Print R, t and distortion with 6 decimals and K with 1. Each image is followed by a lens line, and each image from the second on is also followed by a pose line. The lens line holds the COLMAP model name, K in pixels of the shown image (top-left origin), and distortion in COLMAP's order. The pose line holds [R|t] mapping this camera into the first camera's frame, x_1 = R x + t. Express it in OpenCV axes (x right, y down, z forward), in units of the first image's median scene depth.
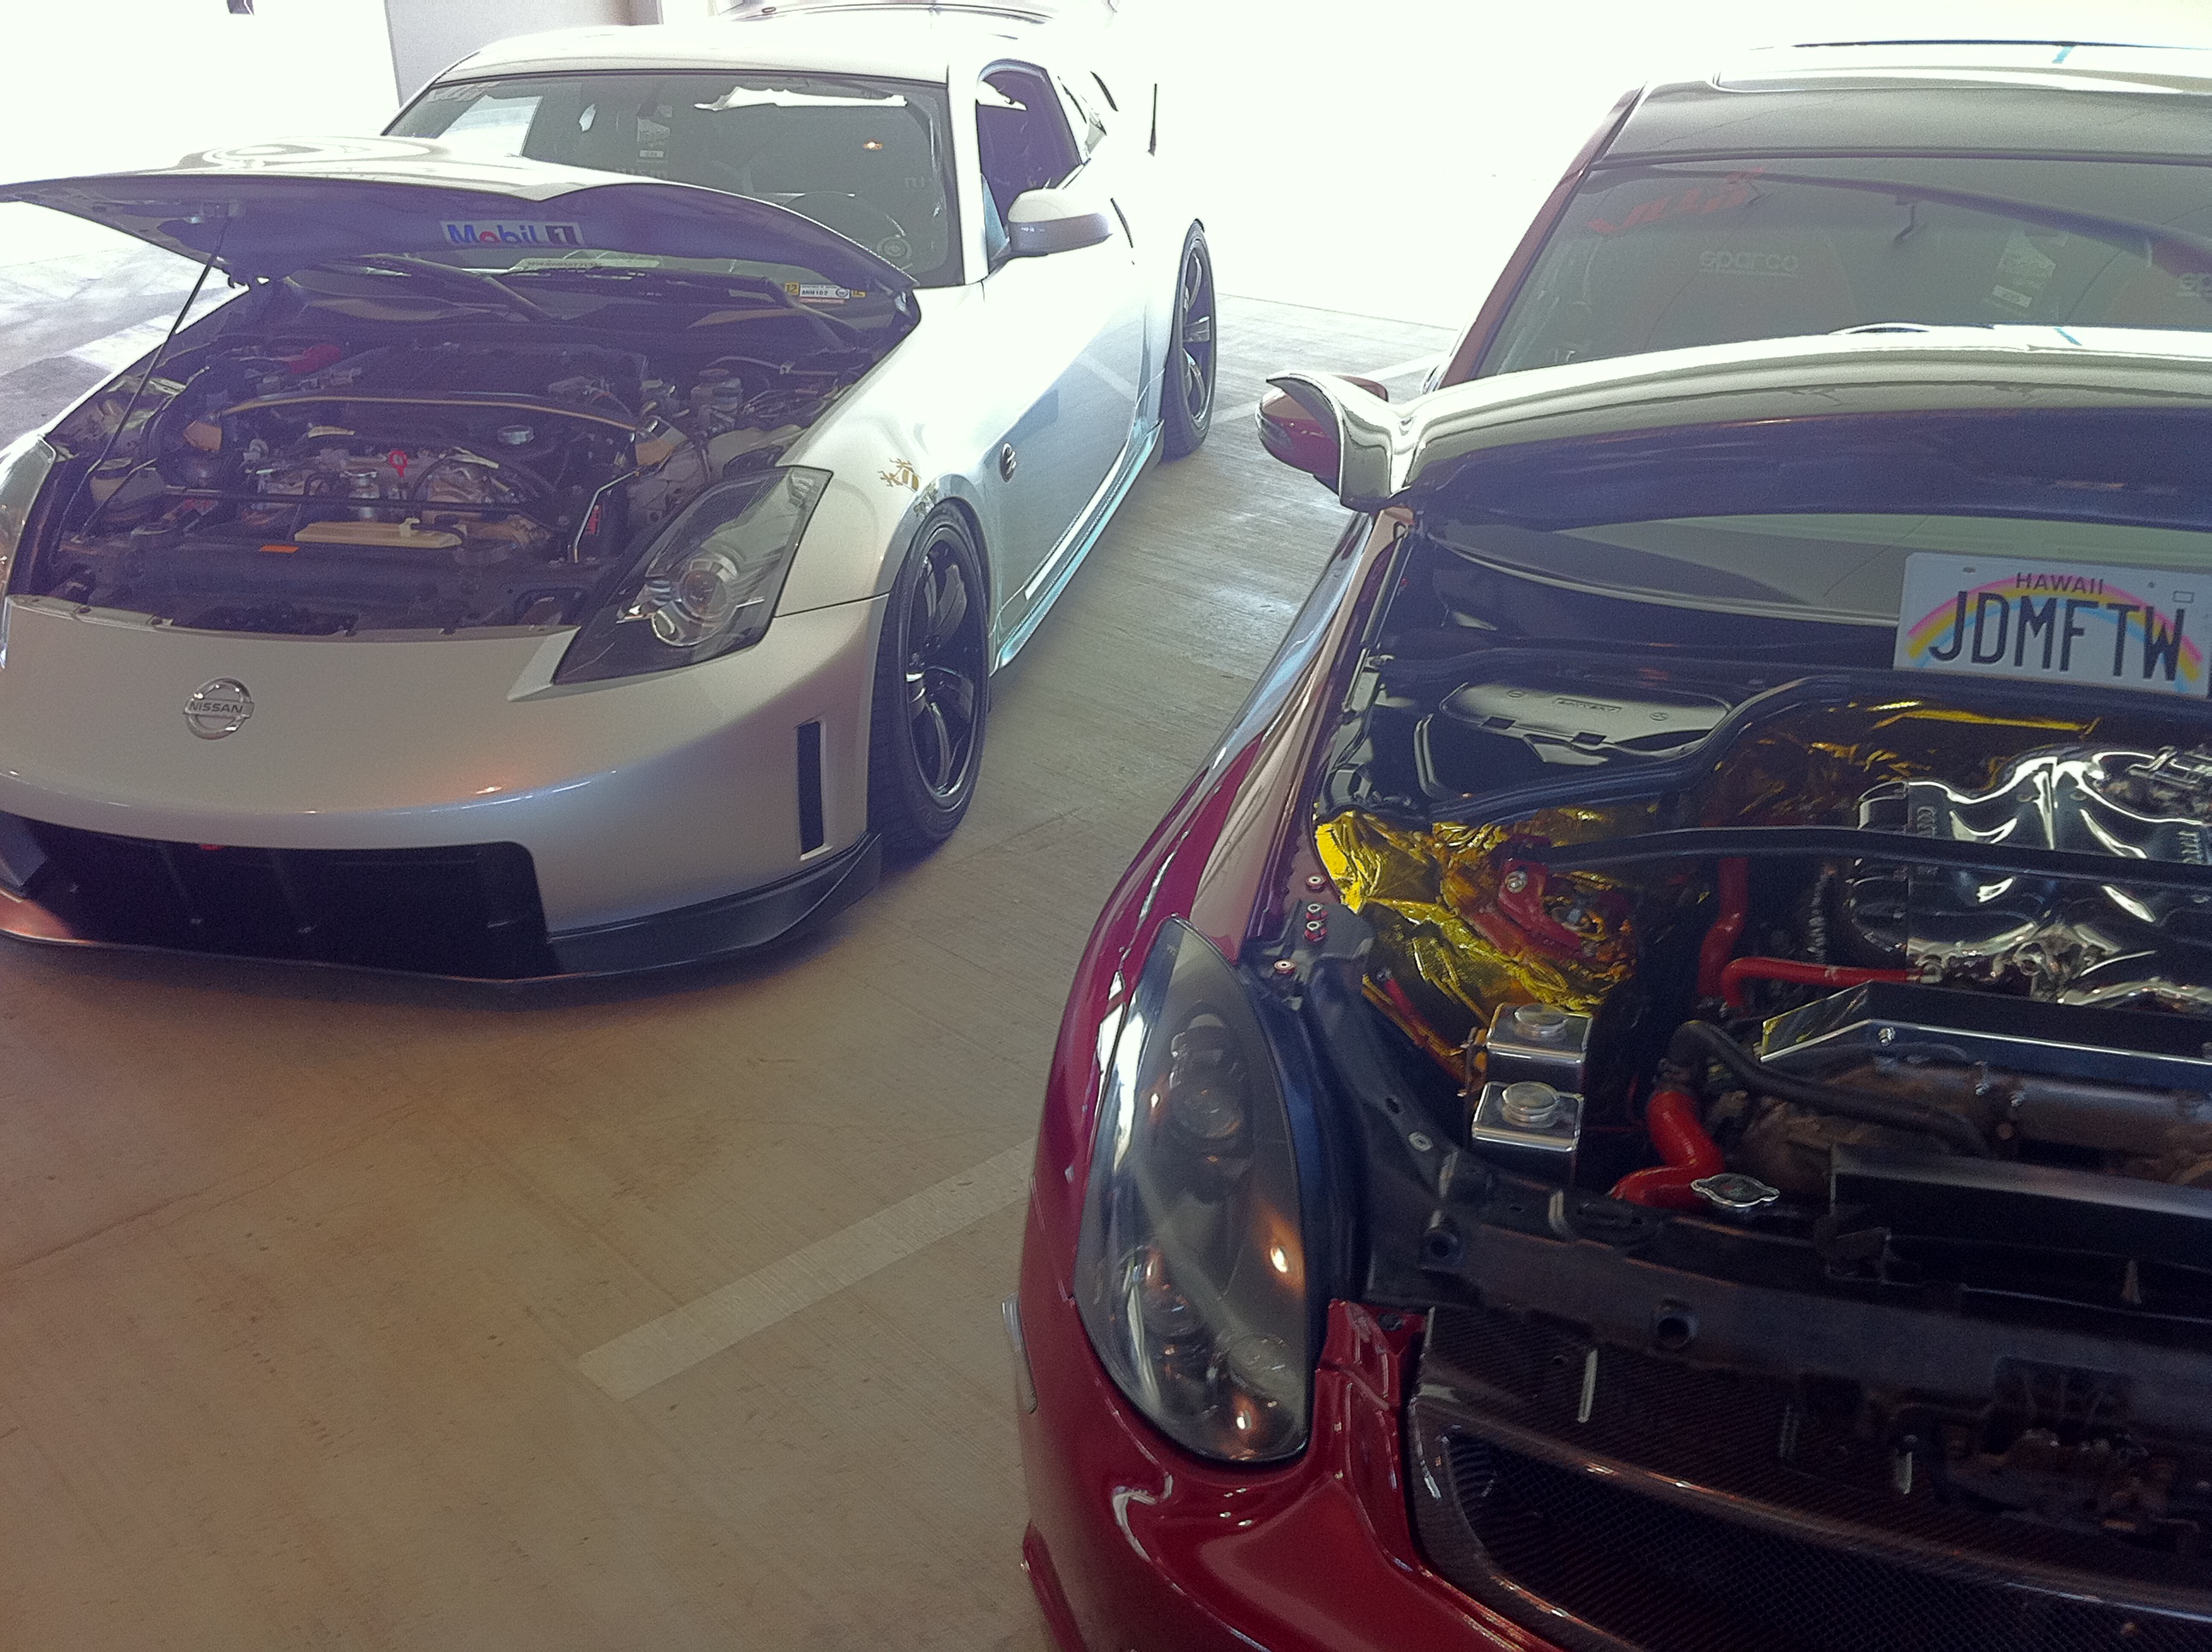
lens RADIAL K [[2141.5, 0, 1106.0], [0, 2141.5, 826.0], [0, 0, 1]] dist [0.107857, -0.386630]
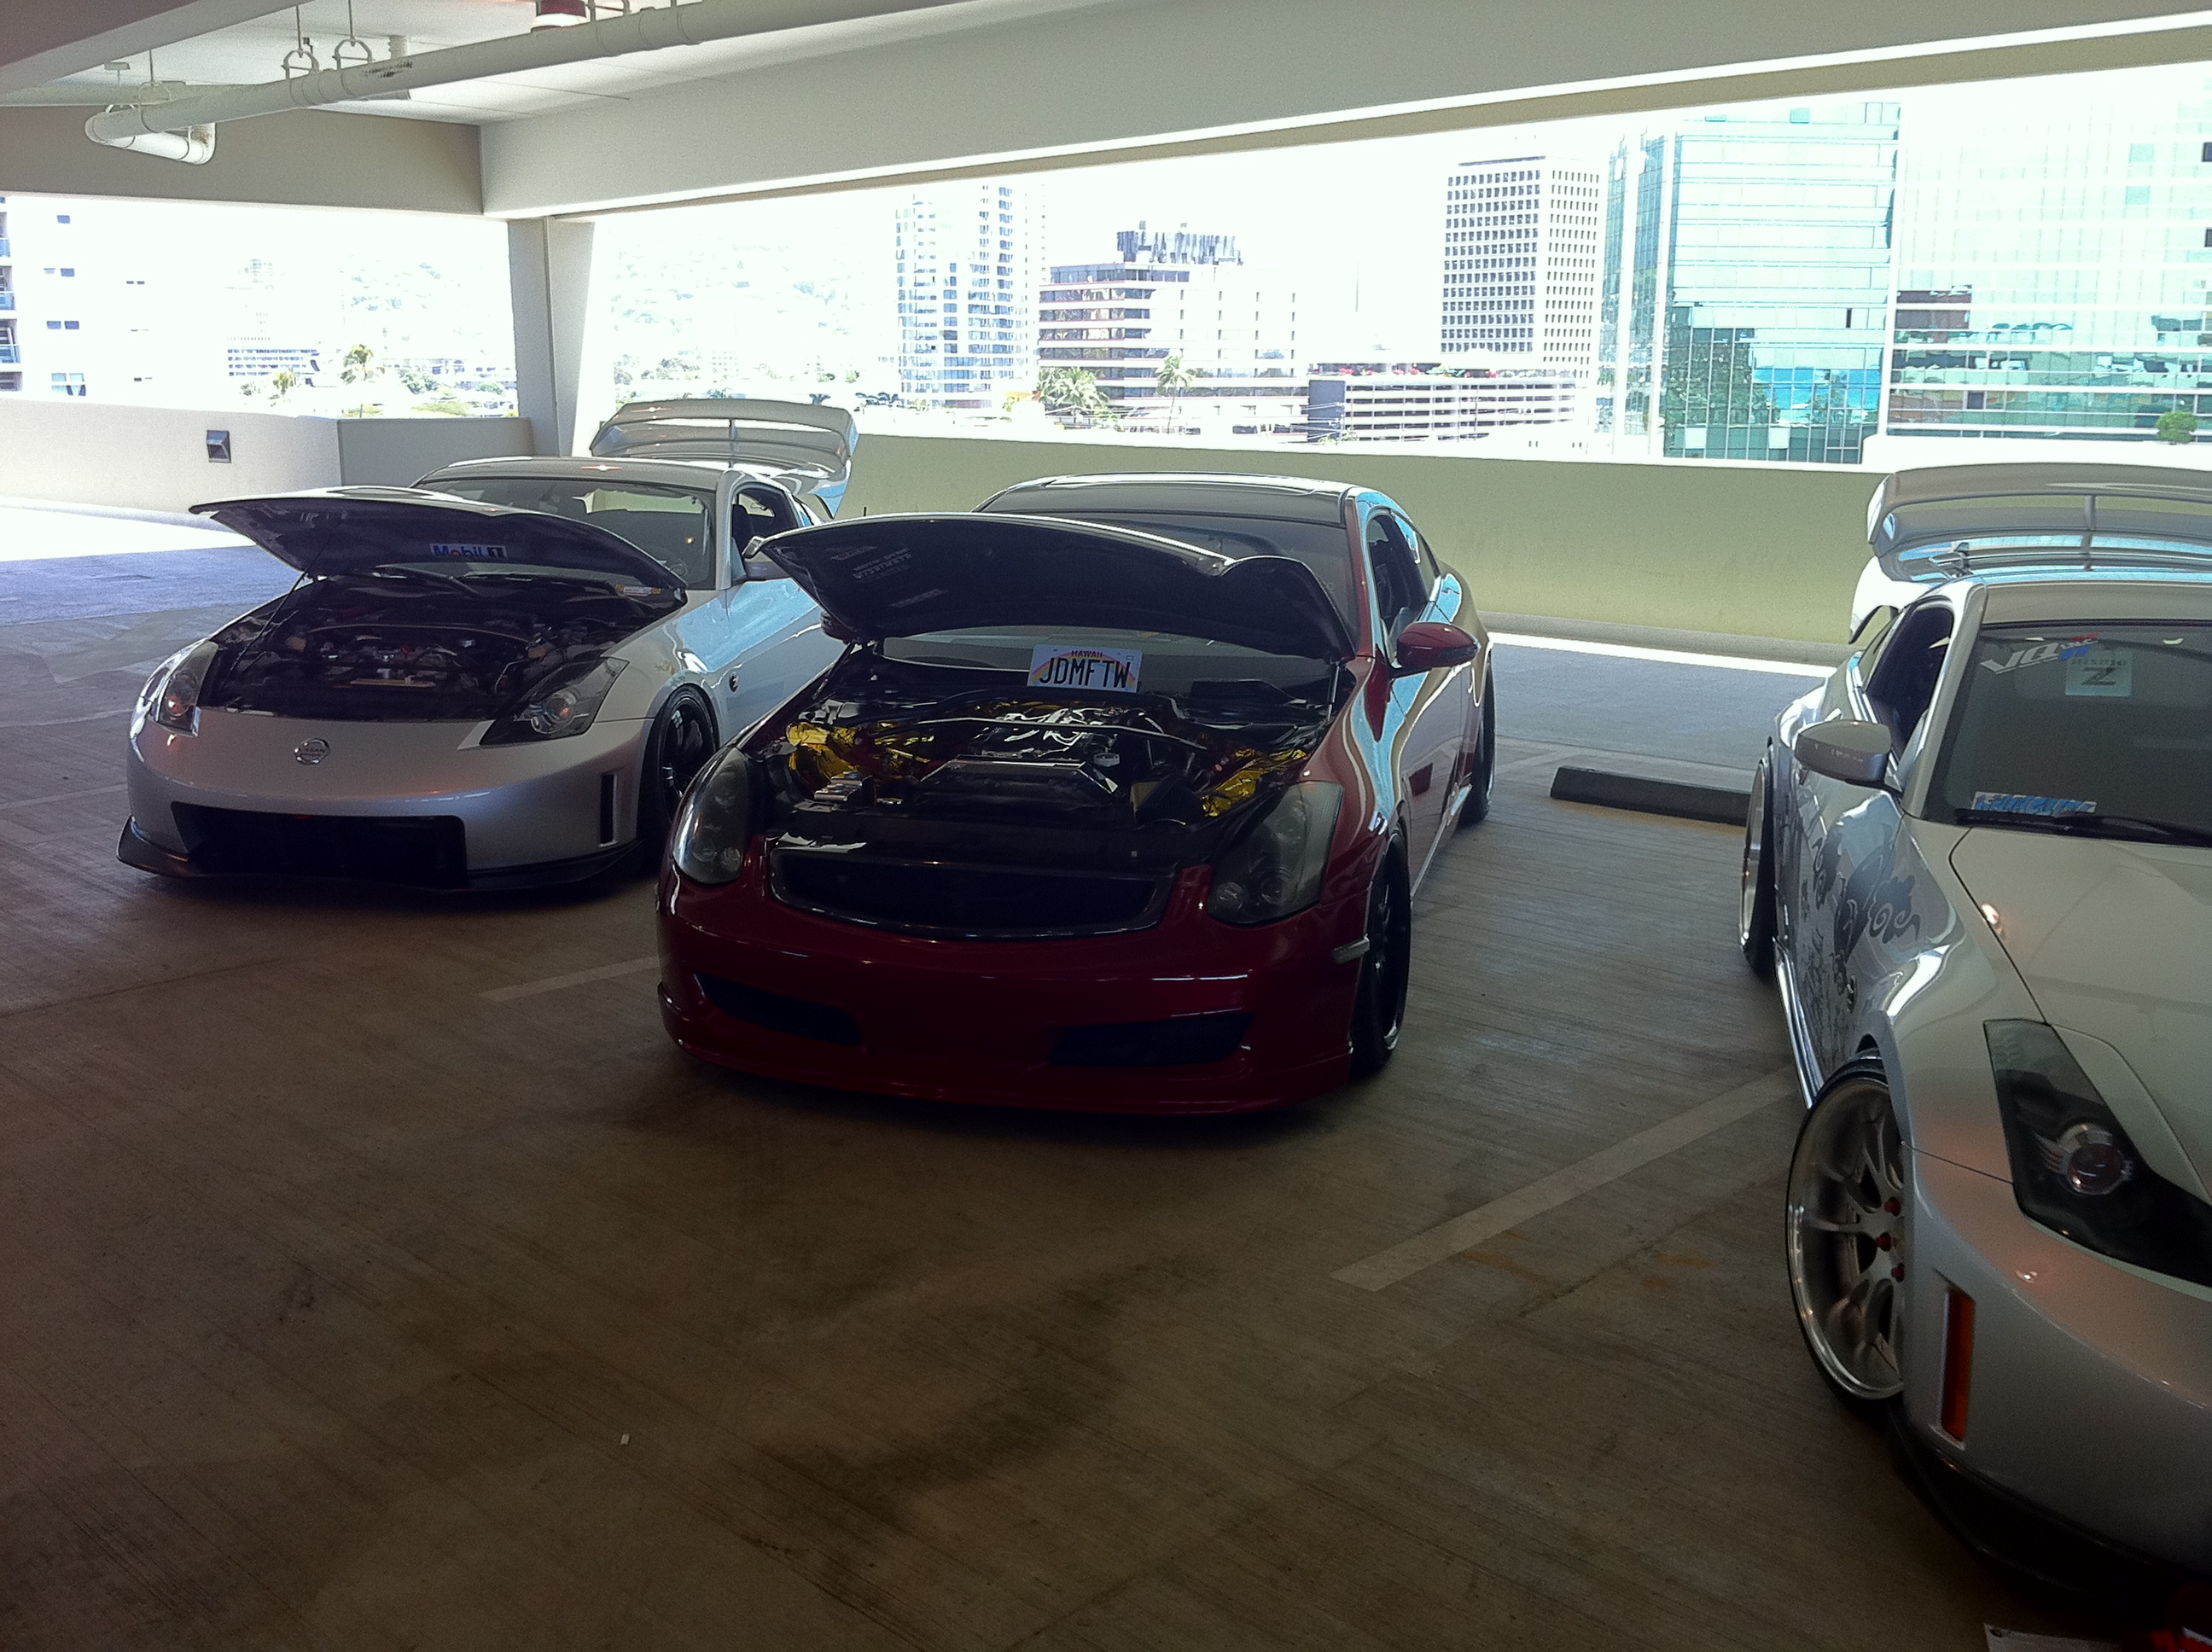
lens RADIAL K [[2141.5, 0, 1106.0], [0, 2141.5, 826.0], [0, 0, 1]] dist [0.107857, -0.386630]
pose [[0.998163, 0.022349, 0.056311, 0.201461], [-0.009982, 0.977439, -0.210982, 0.394214], [-0.059755, 0.210032, 0.975867, -0.918738]]
